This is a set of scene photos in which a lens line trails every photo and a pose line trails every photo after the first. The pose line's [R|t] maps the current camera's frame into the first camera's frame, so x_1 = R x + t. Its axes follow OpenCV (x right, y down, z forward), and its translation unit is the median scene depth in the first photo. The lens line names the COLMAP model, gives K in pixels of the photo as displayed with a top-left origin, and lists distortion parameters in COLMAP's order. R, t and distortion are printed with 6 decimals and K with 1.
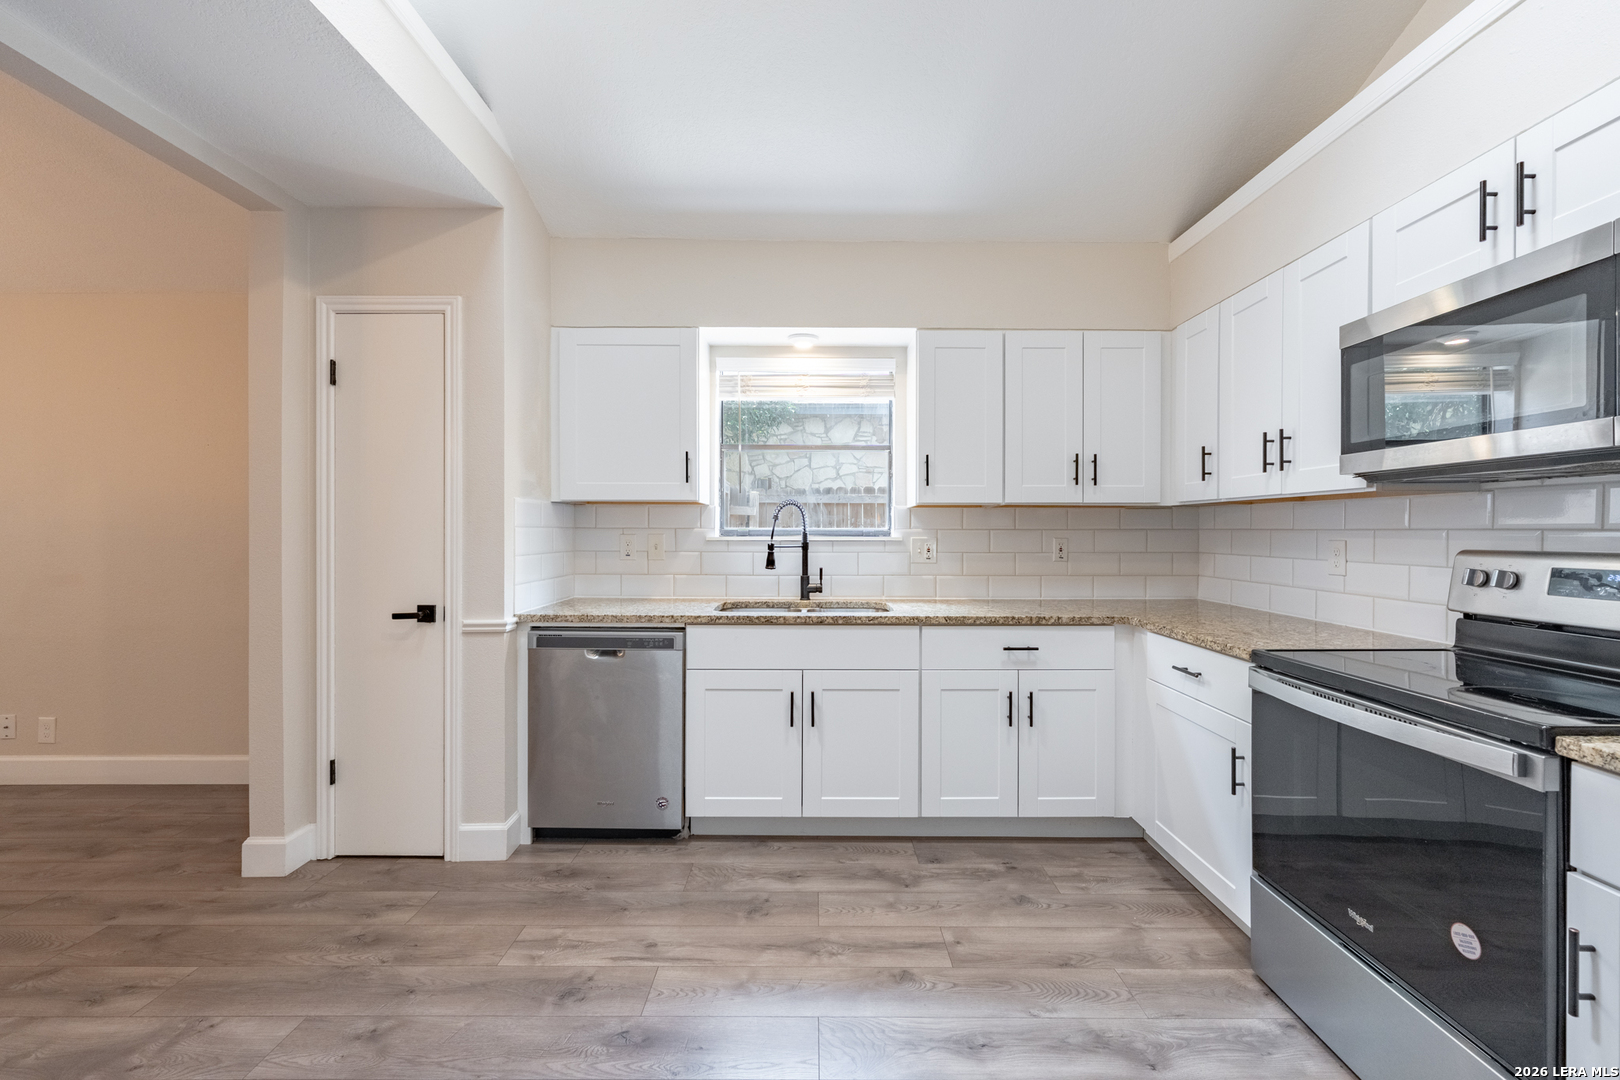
lens RADIAL K [[676.8, 0, 846.7], [0, 676.8, 536.7], [0, 0, 1]] dist [-0.000034, 0.000038]
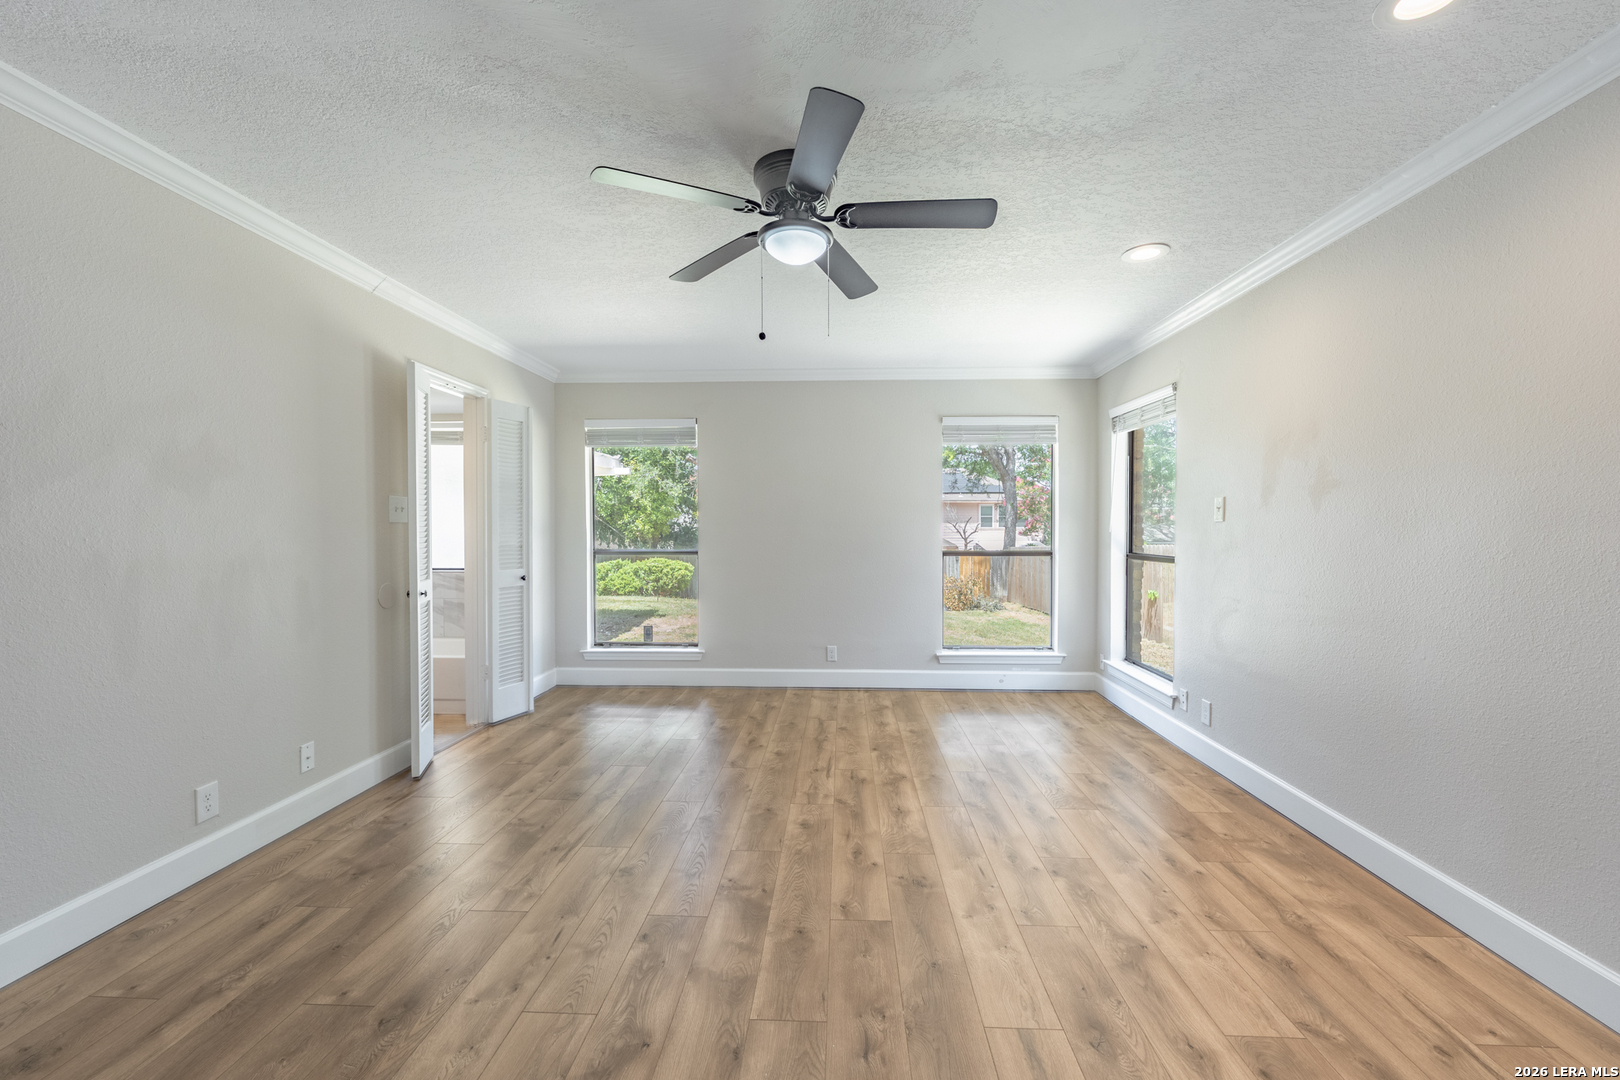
lens RADIAL K [[662.0, 0, 801.7], [0, 662.0, 539.4], [0, 0, 1]] dist [-0.002152, -0.000274]
pose [[0.063202, -0.022939, 0.997737, -1.567412], [0.005474, 0.999729, 0.022638, -0.015495], [-0.997986, 0.004031, 0.063310, 0.745112]]
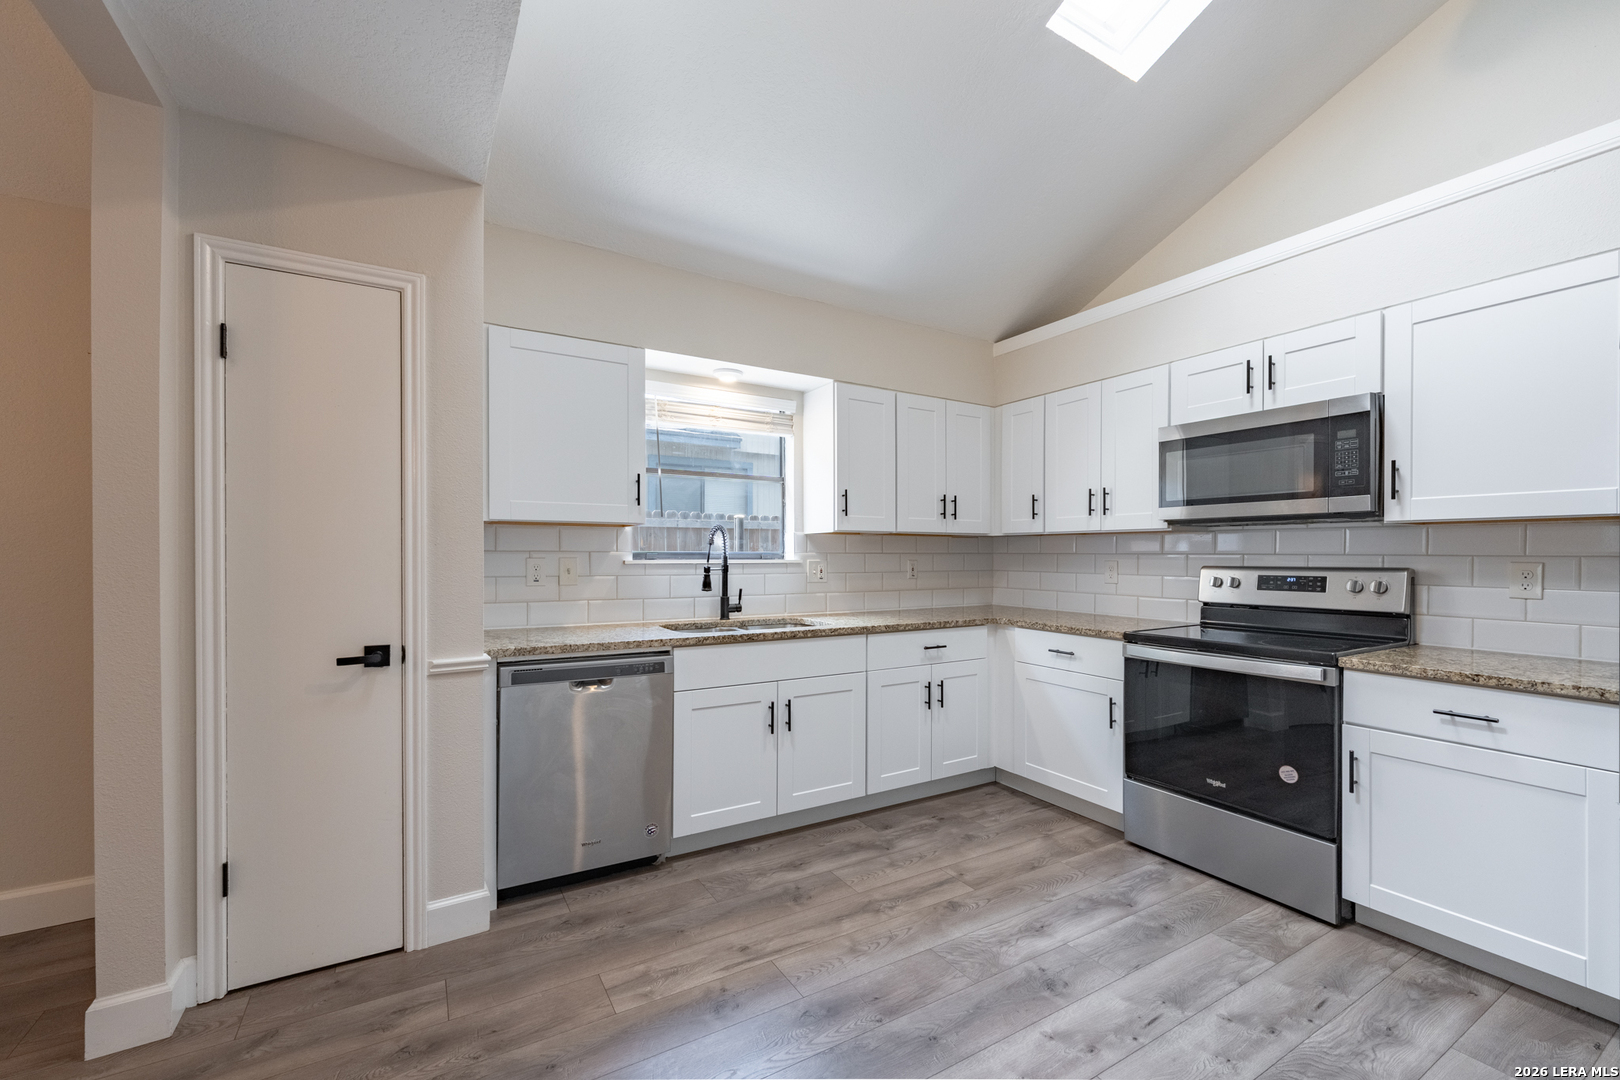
lens RADIAL K [[655.5, 0, 828.9], [0, 655.5, 557.9], [0, 0, 1]] dist [0.000172, -0.000415]
pose [[0.860218, -0.002396, 0.509920, -0.556673], [0.003339, 0.999994, -0.000934, -0.001862], [-0.509915, 0.002506, 0.860221, 0.043788]]
